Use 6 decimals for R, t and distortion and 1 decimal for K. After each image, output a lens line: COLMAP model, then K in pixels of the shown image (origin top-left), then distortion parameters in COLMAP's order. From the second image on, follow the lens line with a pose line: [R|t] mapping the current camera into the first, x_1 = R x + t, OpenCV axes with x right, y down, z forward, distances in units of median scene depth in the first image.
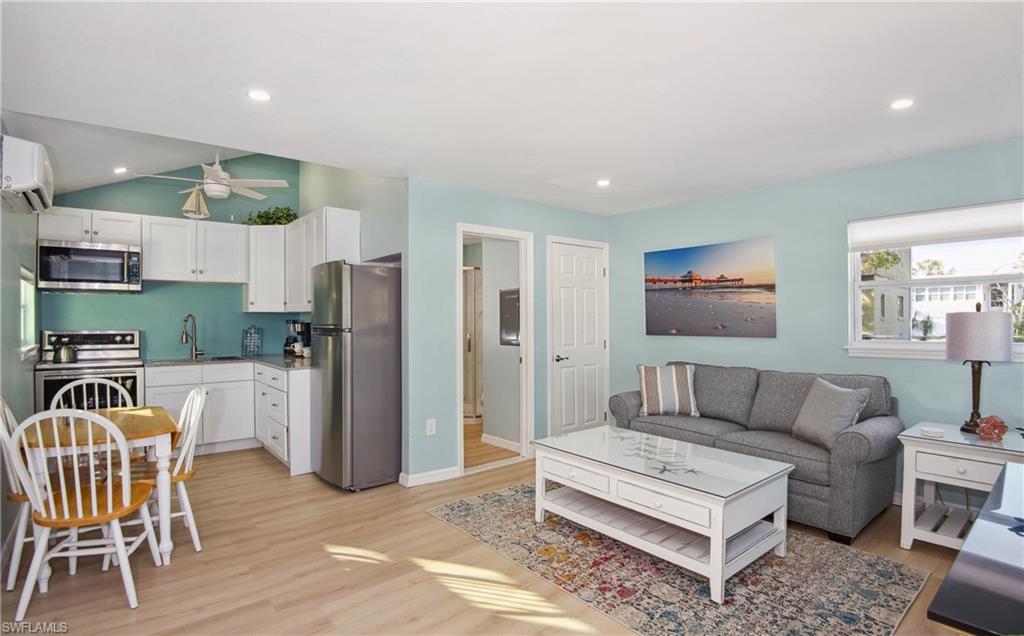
lens RADIAL K [[511.1, 0, 514.1], [0, 511.1, 322.8], [0, 0, 1]] dist [-0.050671, -0.001979]
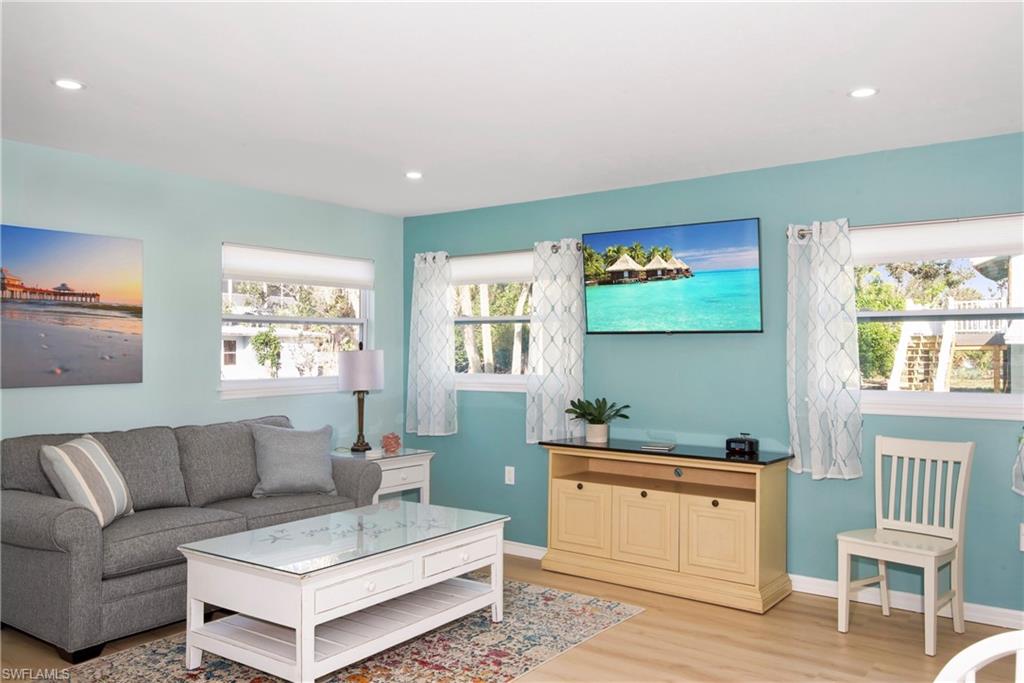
lens RADIAL K [[774.7, 0, 510.5], [0, 774.7, 338.6], [0, 0, 1]] dist [0.009911, 0.001383]
pose [[-0.262868, 0.015750, 0.964703, -0.455400], [0.002947, 0.999875, -0.015522, -0.009197], [-0.964827, -0.001237, -0.262882, 0.524776]]
